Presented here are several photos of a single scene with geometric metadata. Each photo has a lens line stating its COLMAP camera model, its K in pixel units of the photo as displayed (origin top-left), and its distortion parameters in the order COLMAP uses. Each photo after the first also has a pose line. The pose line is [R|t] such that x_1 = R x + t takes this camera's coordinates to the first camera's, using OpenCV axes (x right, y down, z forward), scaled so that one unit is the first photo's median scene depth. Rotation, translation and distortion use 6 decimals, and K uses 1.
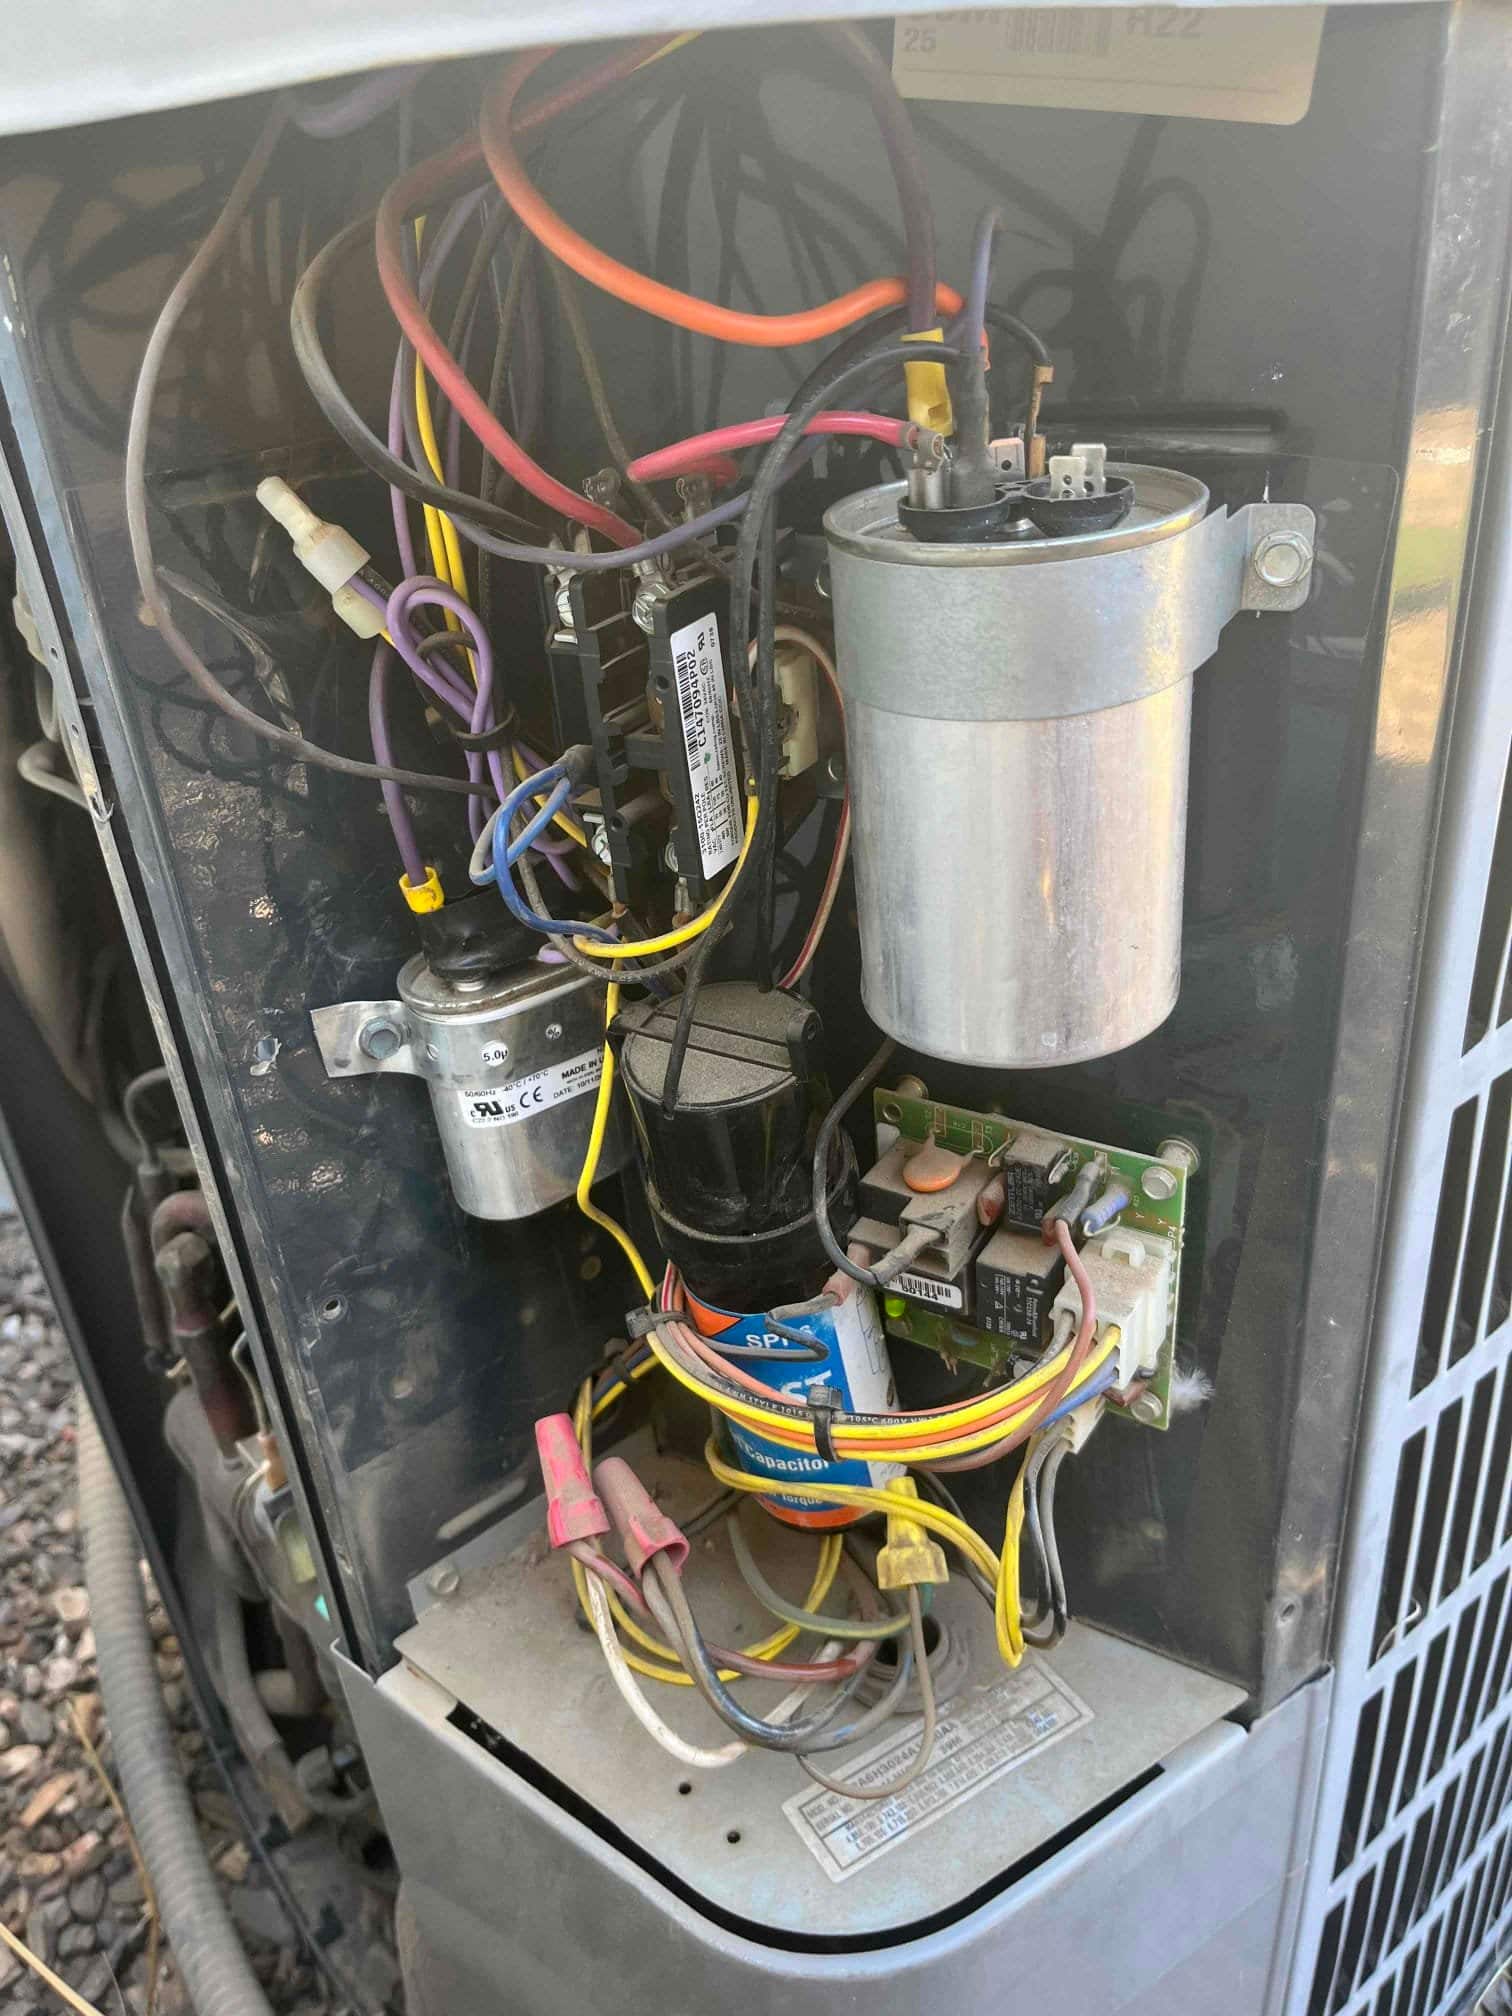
lens RADIAL K [[1520.0, 0, 756.0], [0, 1520.0, 1008.0], [0, 0, 1]] dist [0.060876, 0.000146]
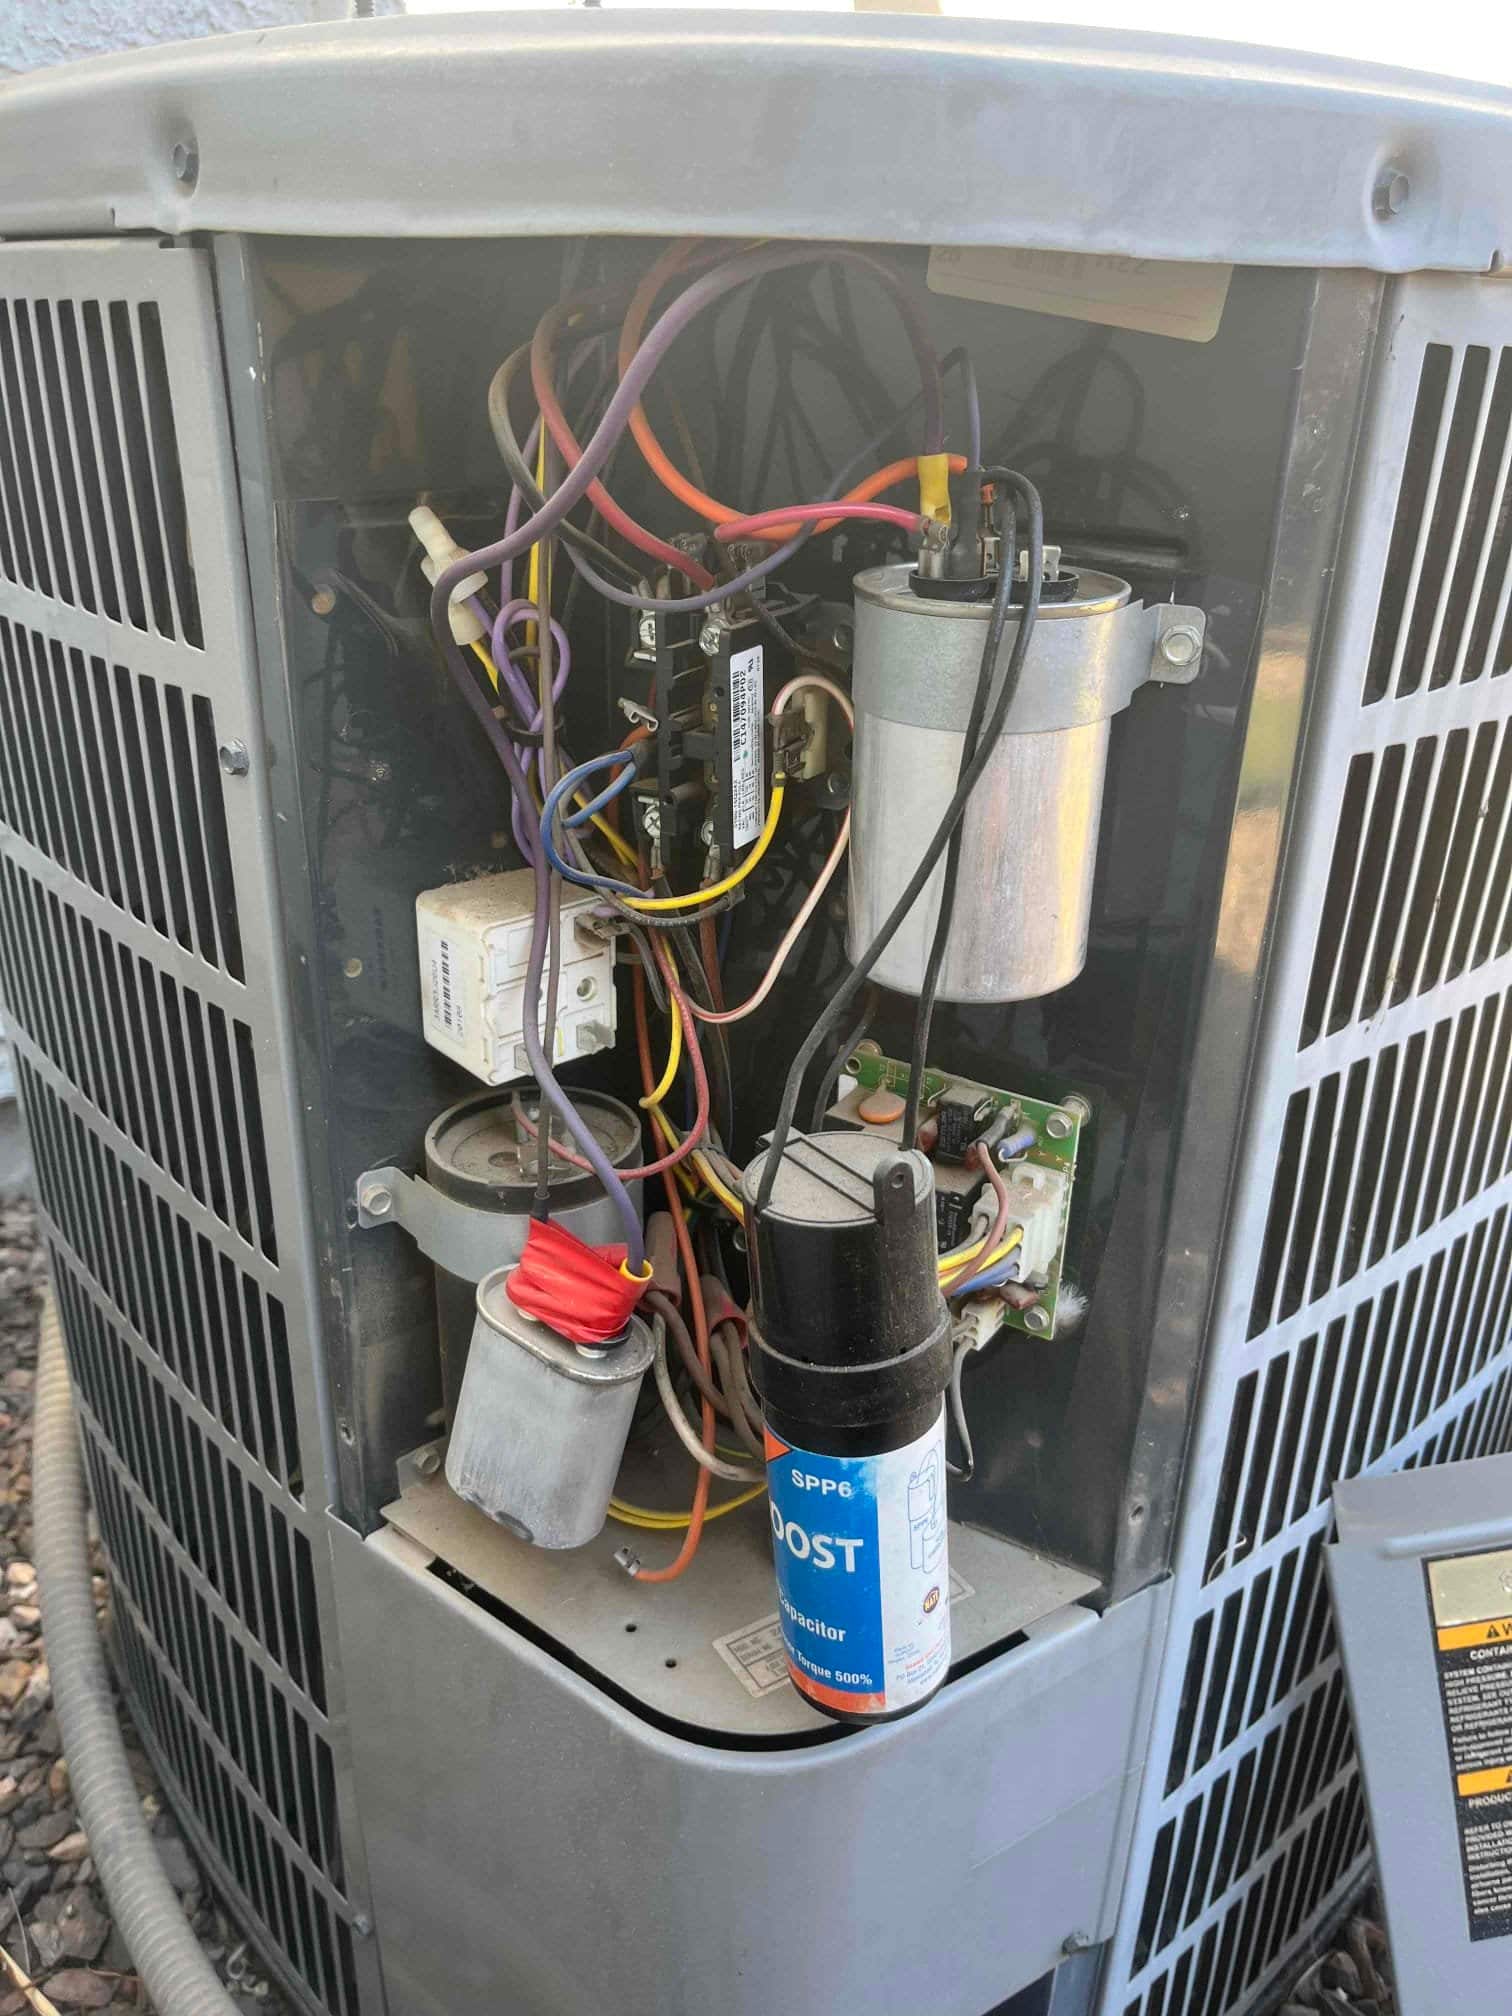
lens RADIAL K [[1495.6, 0, 762.4], [0, 1495.6, 1009.0], [0, 0, 1]] dist [0.101029, 0.001400]
pose [[0.994592, 0.088521, 0.054329, -0.059759], [-0.084043, 0.993261, -0.079805, 0.137139], [-0.061028, 0.074807, 0.995329, -0.241518]]
